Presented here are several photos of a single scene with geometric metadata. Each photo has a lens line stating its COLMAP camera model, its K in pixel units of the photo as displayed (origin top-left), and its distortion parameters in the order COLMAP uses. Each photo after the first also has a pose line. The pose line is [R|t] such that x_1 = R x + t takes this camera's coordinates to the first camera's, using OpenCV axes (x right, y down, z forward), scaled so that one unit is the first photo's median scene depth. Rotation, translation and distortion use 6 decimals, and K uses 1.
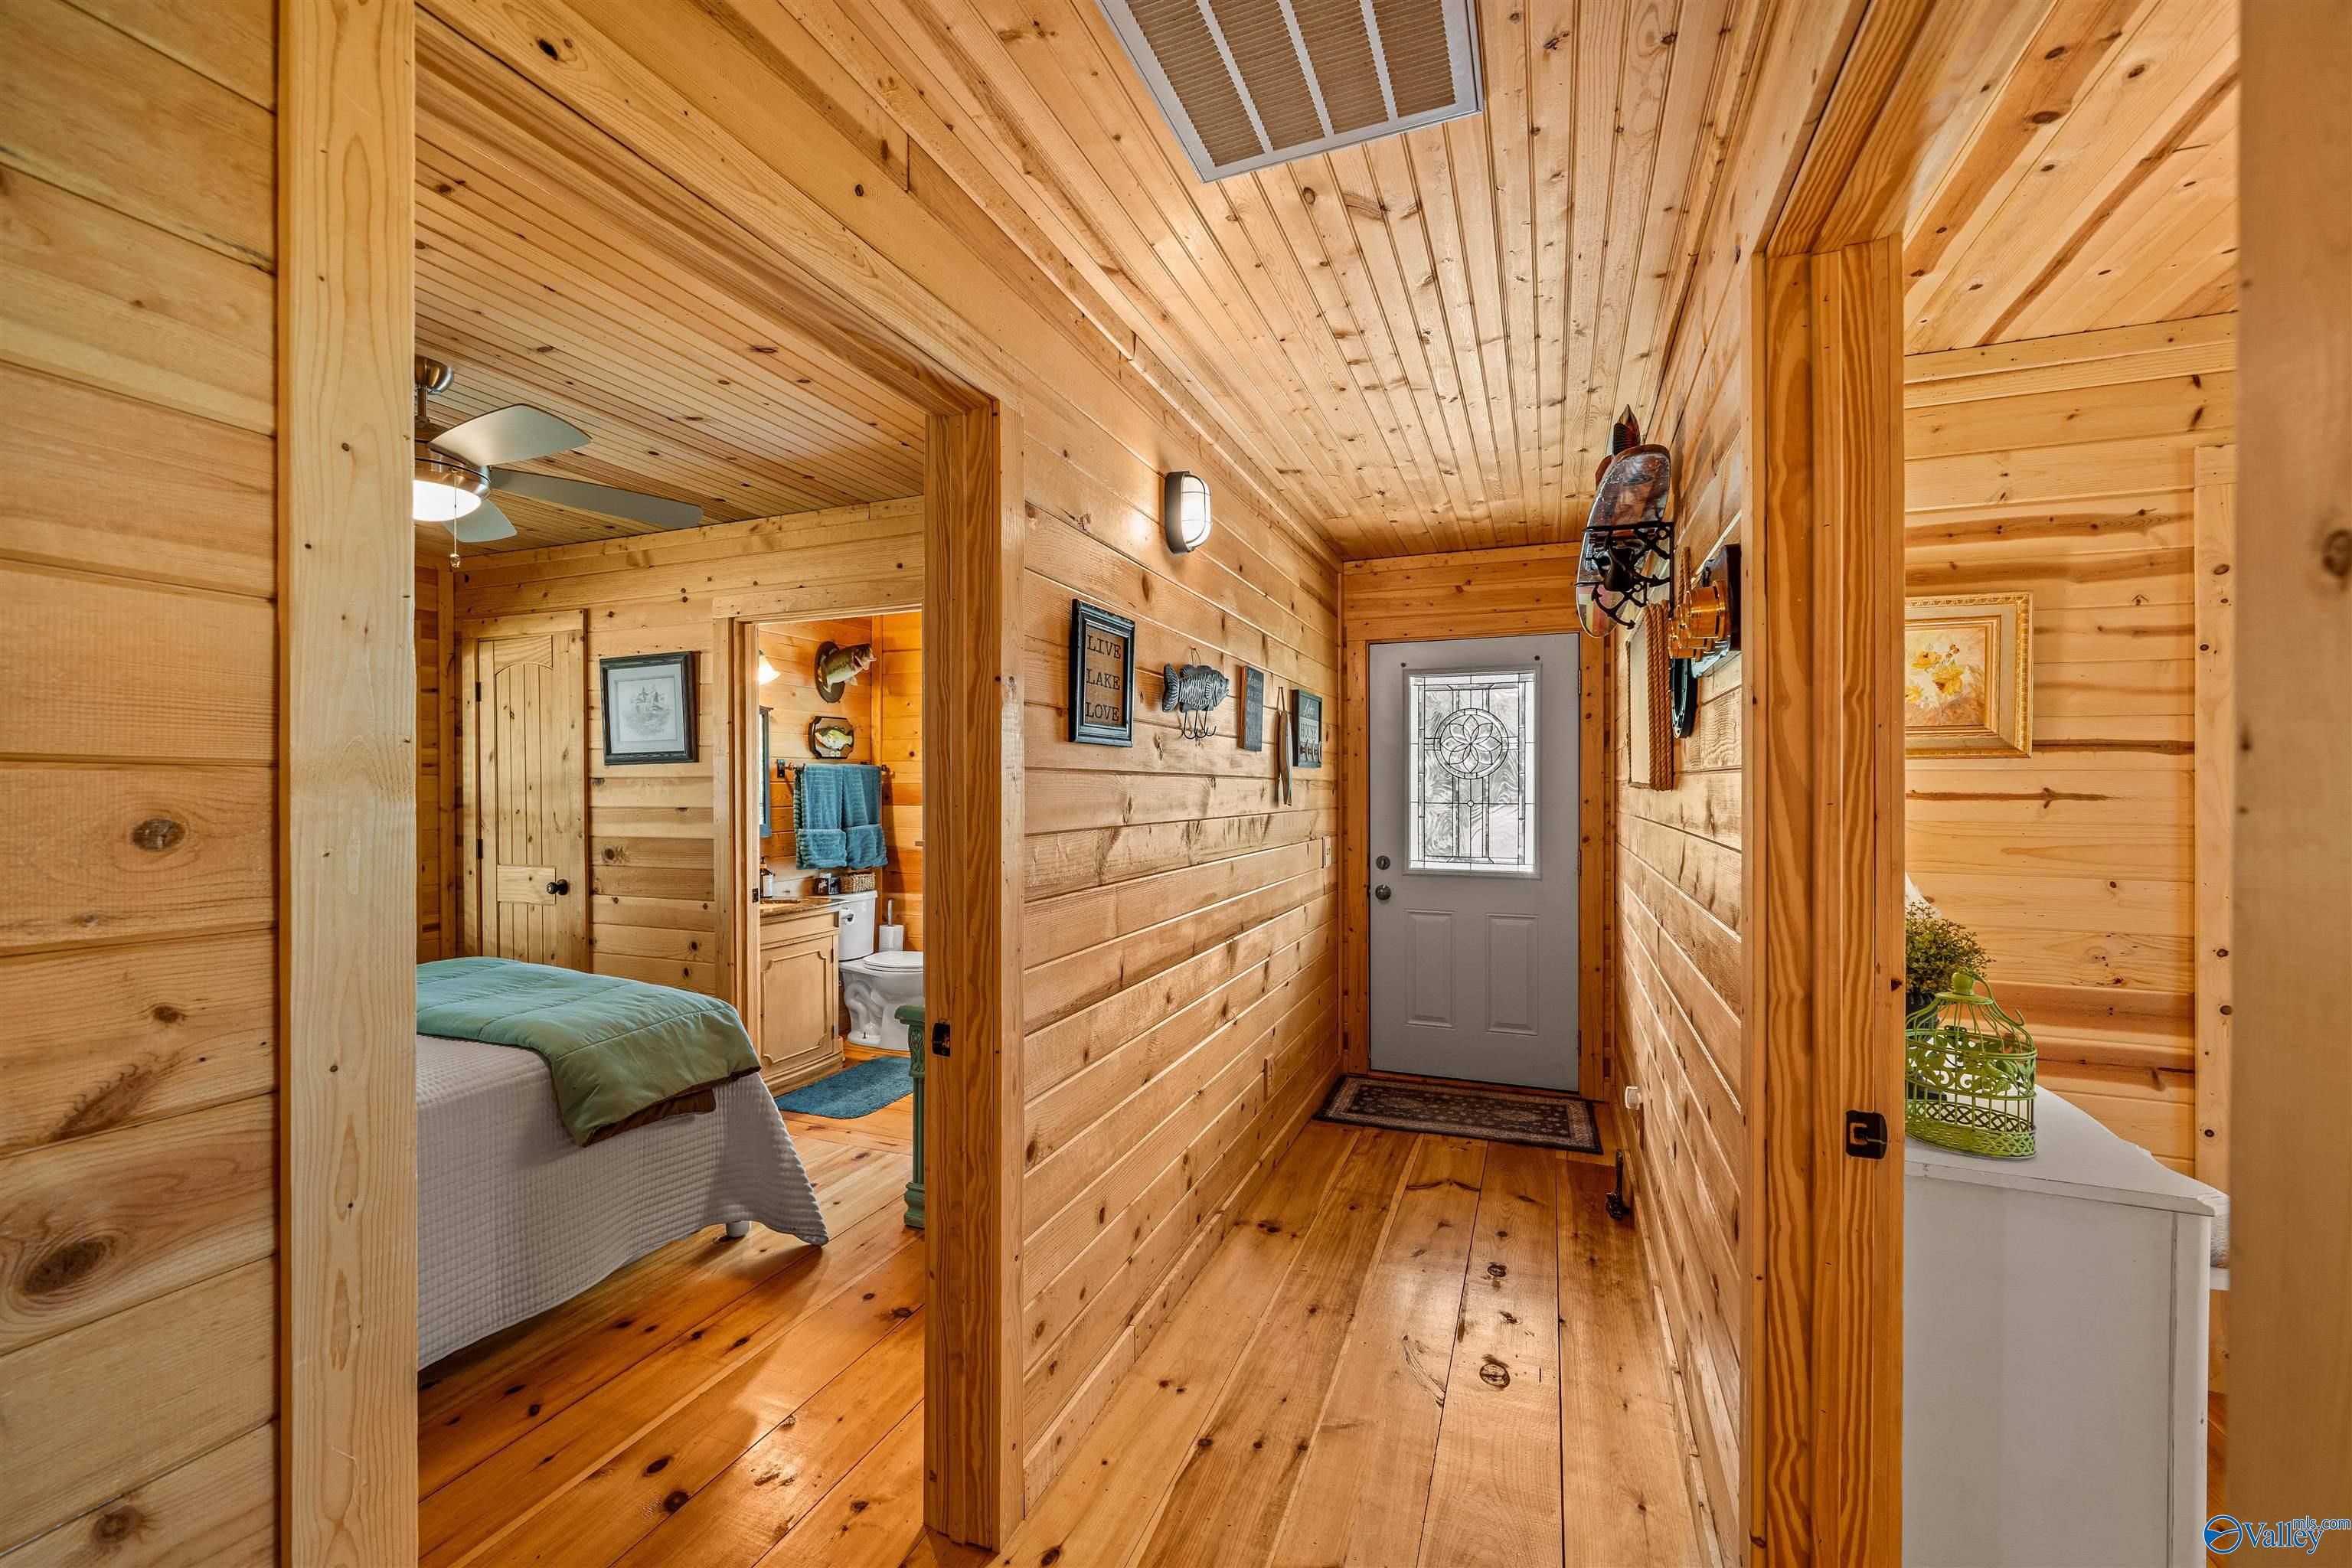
lens RADIAL K [[961.6, 0, 1163.8], [0, 961.6, 796.8], [0, 0, 1]] dist [-0.002303, 0.000068]
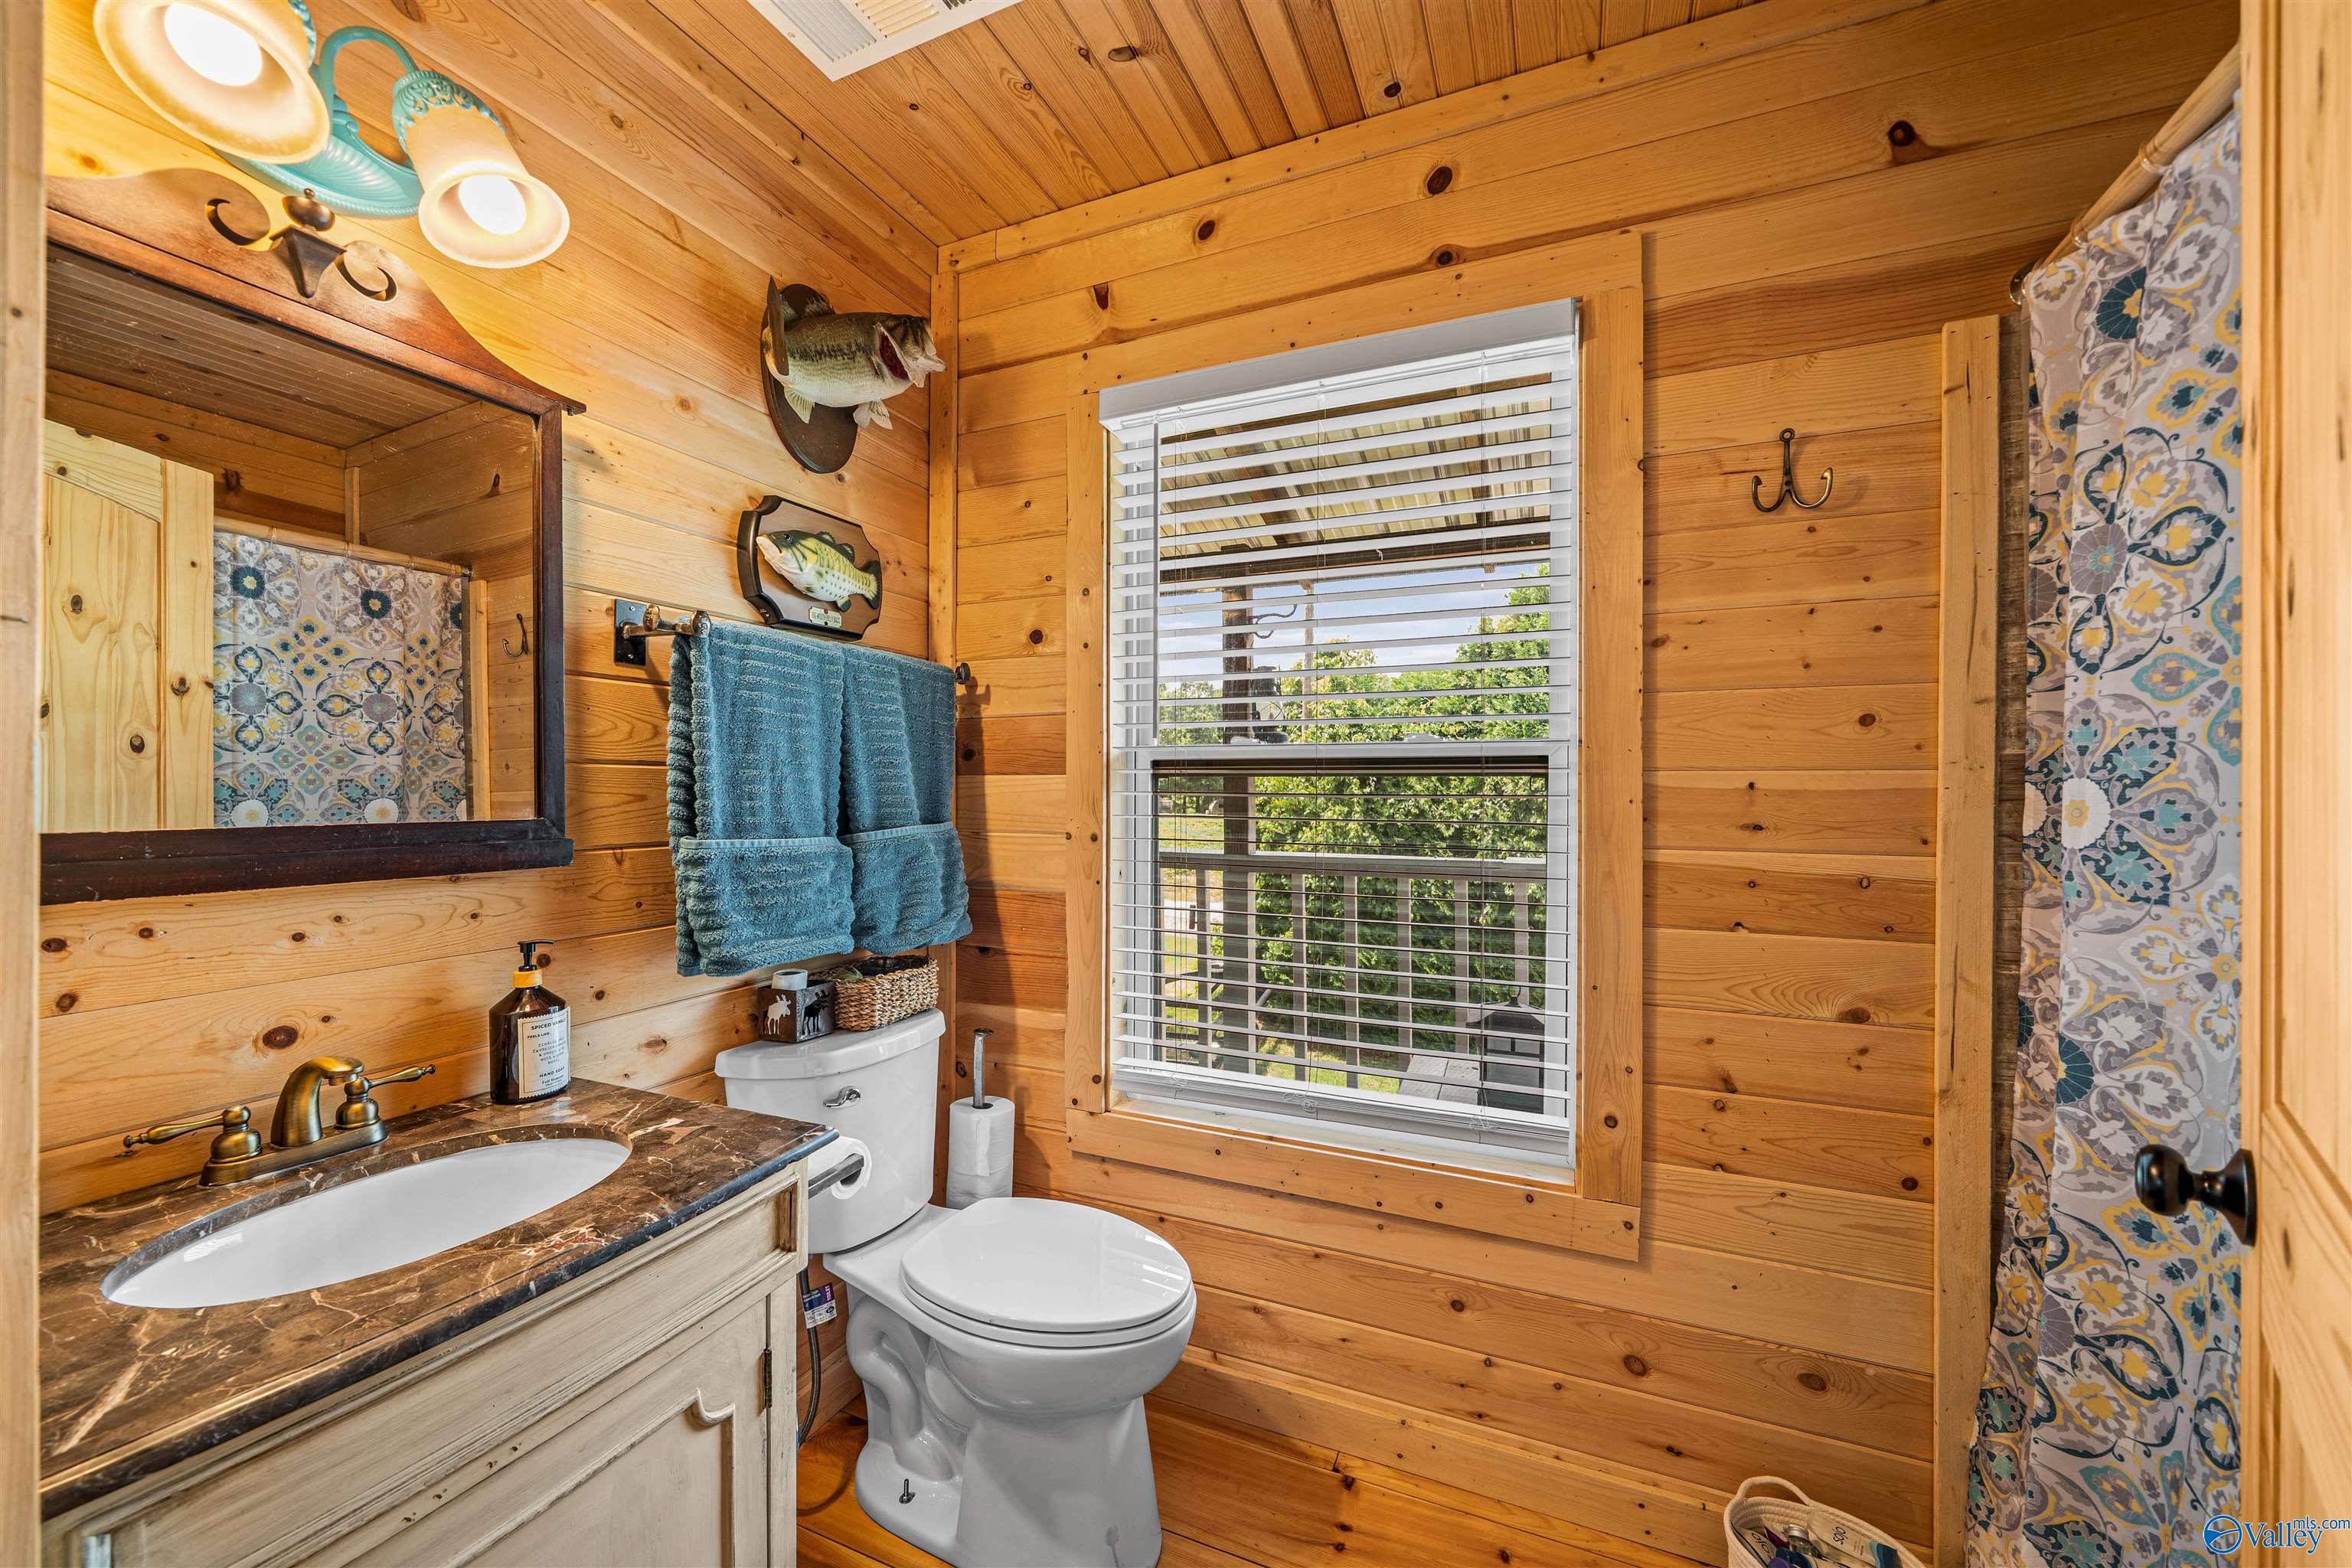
lens RADIAL K [[915.0, 0, 1168.5], [0, 915.0, 792.1], [0, 0, 1]] dist [-0.006266, 0.000280]
pose [[0.999441, 0.002761, -0.033313, -0.208667], [-0.003097, 0.999945, -0.010035, 0.020564], [0.033283, 0.010132, 0.999395, 0.679625]]
